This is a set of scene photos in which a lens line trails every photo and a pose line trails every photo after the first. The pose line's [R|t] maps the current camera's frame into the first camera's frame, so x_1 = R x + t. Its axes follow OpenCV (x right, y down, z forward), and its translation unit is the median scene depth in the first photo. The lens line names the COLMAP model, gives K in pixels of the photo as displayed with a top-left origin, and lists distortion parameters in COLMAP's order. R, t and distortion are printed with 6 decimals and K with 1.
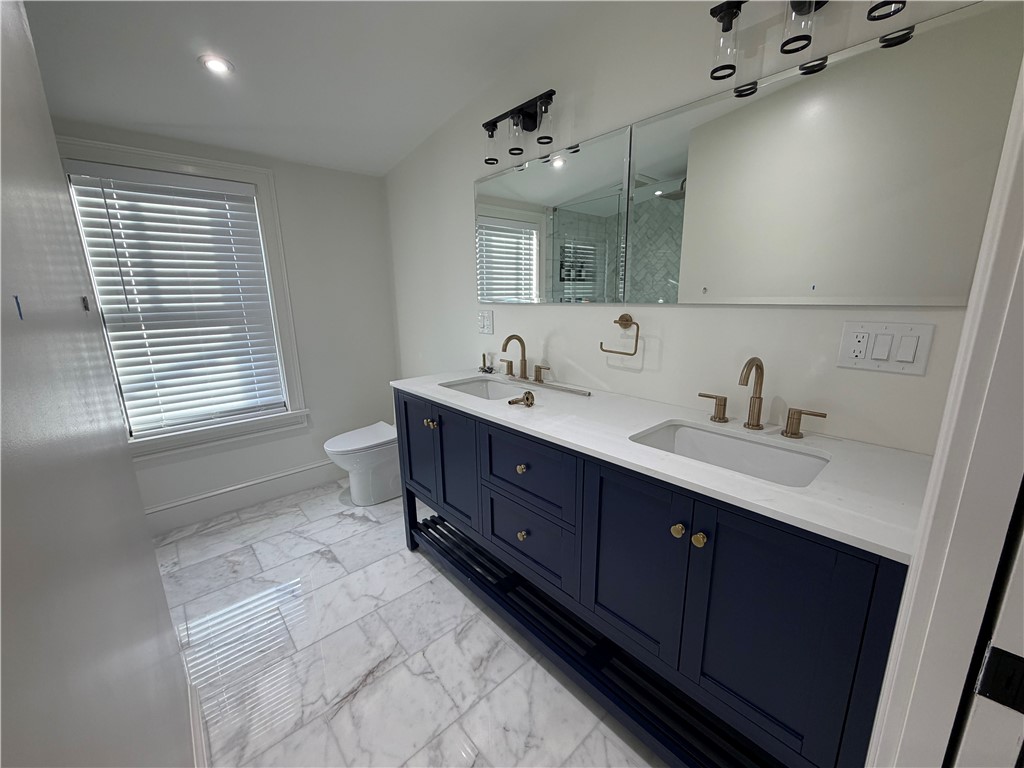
lens RADIAL K [[407.8, 0, 509.6], [0, 407.8, 386.0], [0, 0, 1]] dist [-0.001062, 0.000101]
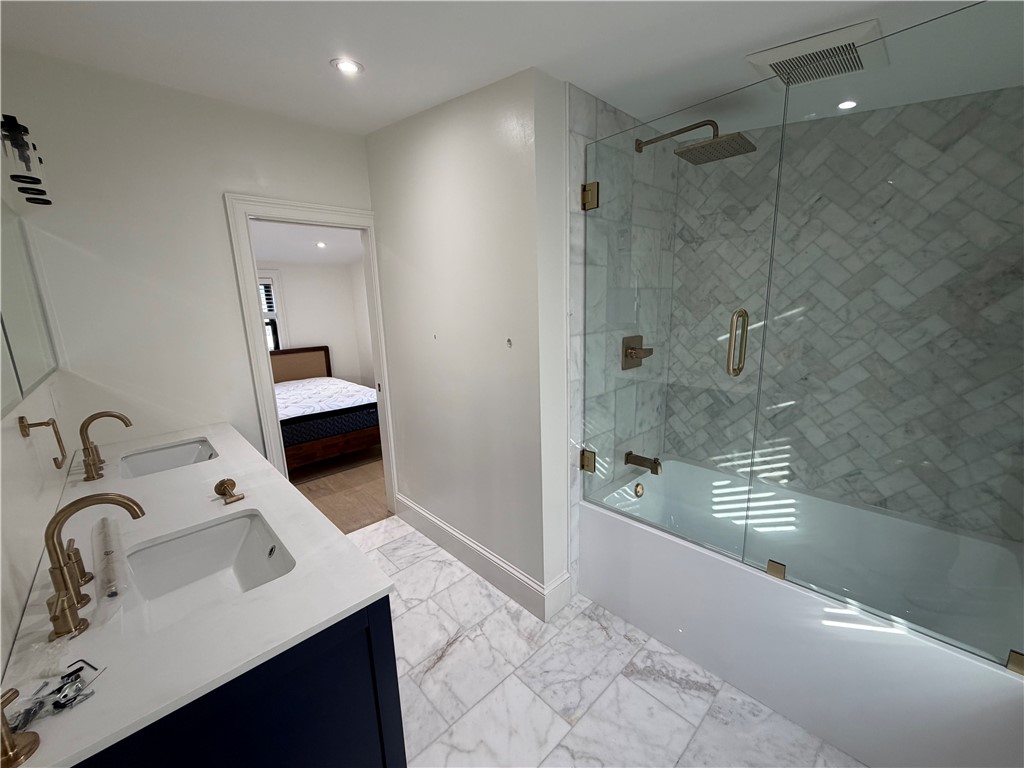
lens RADIAL K [[407.8, 0, 509.6], [0, 407.8, 386.0], [0, 0, 1]] dist [-0.001062, 0.000101]
pose [[-0.998104, 0.056618, -0.024160, -0.379212], [0.041464, 0.908452, 0.415927, -0.345540], [0.045497, 0.414136, -0.909077, 1.192994]]
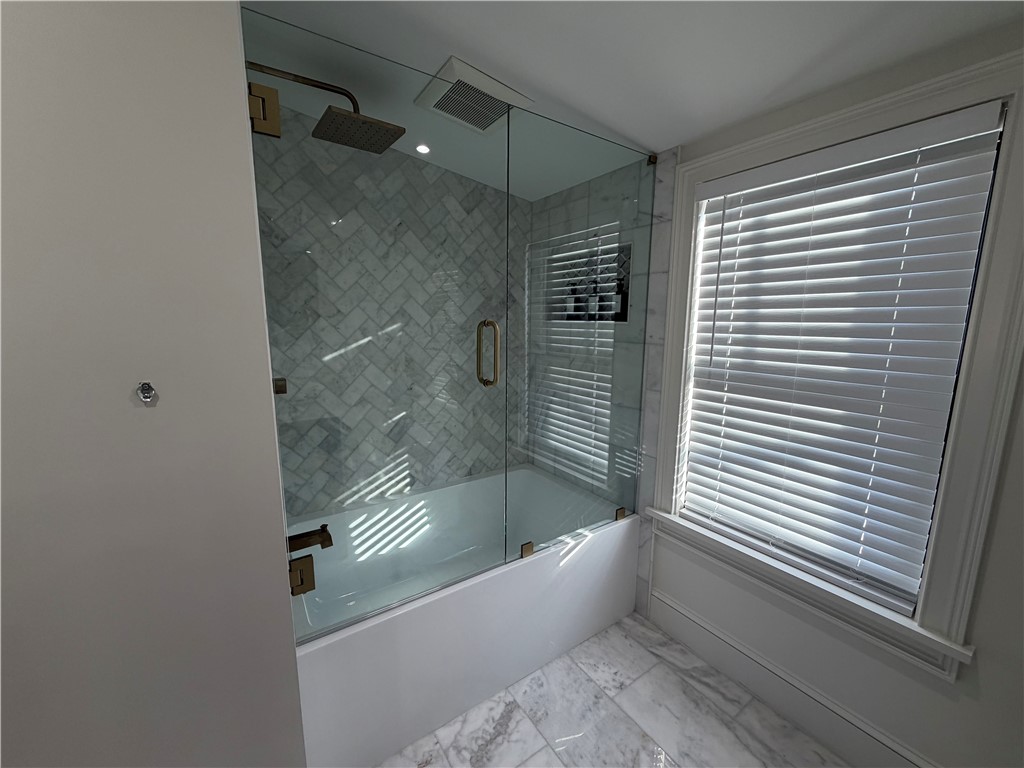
lens RADIAL K [[407.8, 0, 509.6], [0, 407.8, 386.0], [0, 0, 1]] dist [-0.001062, 0.000101]
pose [[-0.125511, 0.175248, -0.976491, -0.128852], [-0.227769, 0.952893, 0.200289, -0.209653], [0.965592, 0.247553, -0.079683, 0.687637]]
